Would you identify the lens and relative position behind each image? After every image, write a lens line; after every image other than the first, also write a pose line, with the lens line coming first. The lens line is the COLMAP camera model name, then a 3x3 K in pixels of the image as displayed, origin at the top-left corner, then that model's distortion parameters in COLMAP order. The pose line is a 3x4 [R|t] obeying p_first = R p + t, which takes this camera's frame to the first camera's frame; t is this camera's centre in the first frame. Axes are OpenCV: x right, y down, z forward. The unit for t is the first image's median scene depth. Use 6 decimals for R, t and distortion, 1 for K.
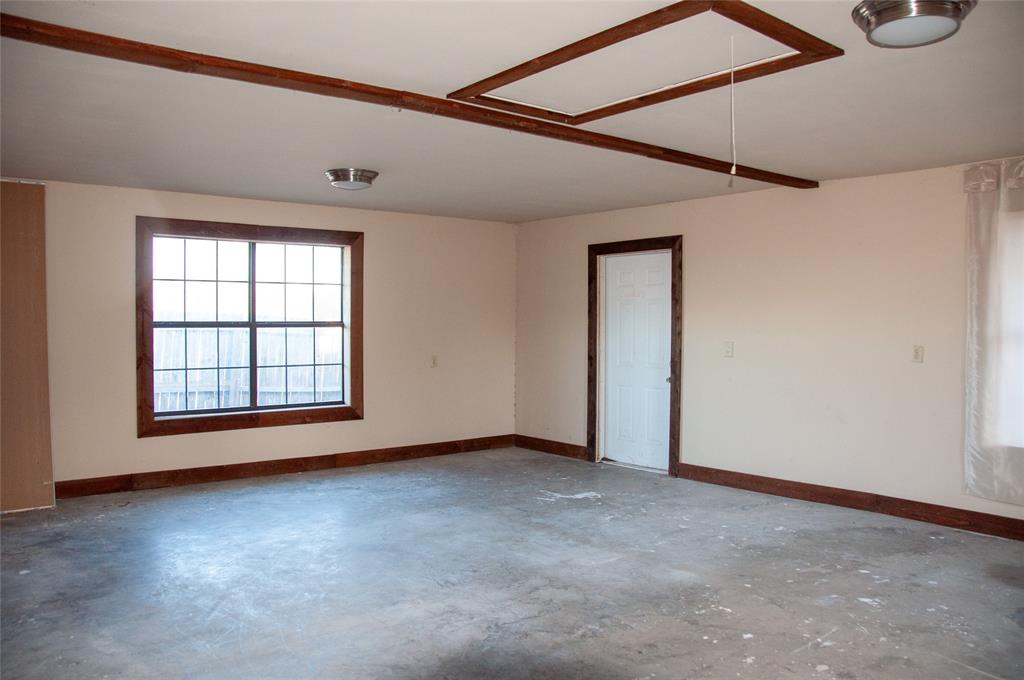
lens RADIAL K [[838.1, 0, 515.7], [0, 838.1, 346.6], [0, 0, 1]] dist [-0.159905, 0.131712]
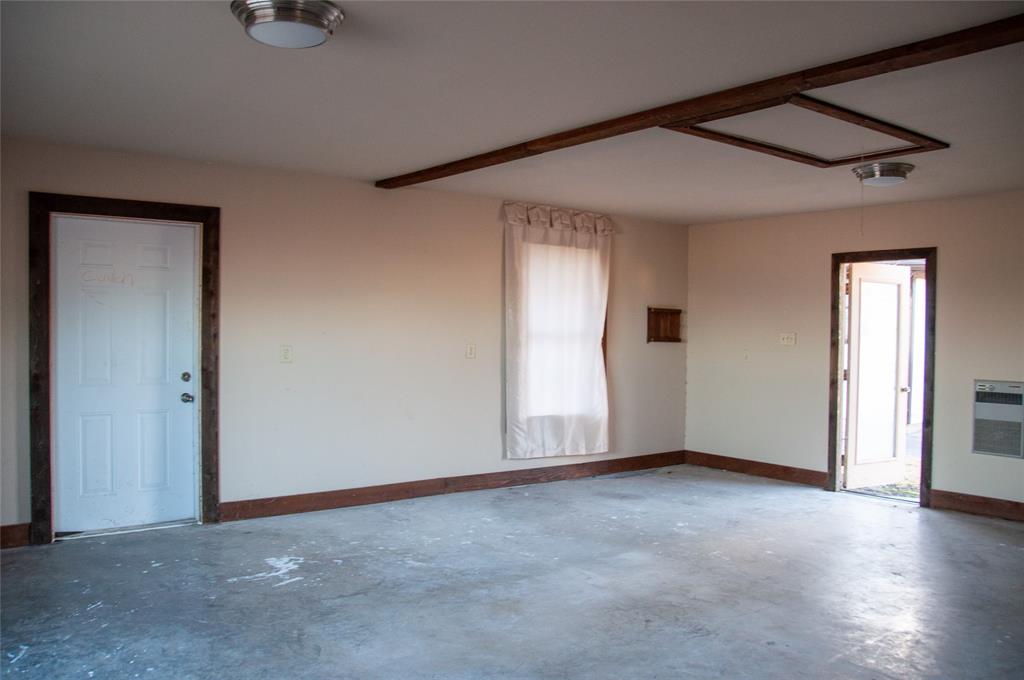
lens RADIAL K [[838.1, 0, 515.7], [0, 838.1, 346.6], [0, 0, 1]] dist [-0.159905, 0.131712]
pose [[-0.013704, -0.021700, 0.999671, -0.736812], [0.012254, 0.999686, 0.021868, -0.024519], [-0.999831, 0.012550, -0.013433, 0.956930]]
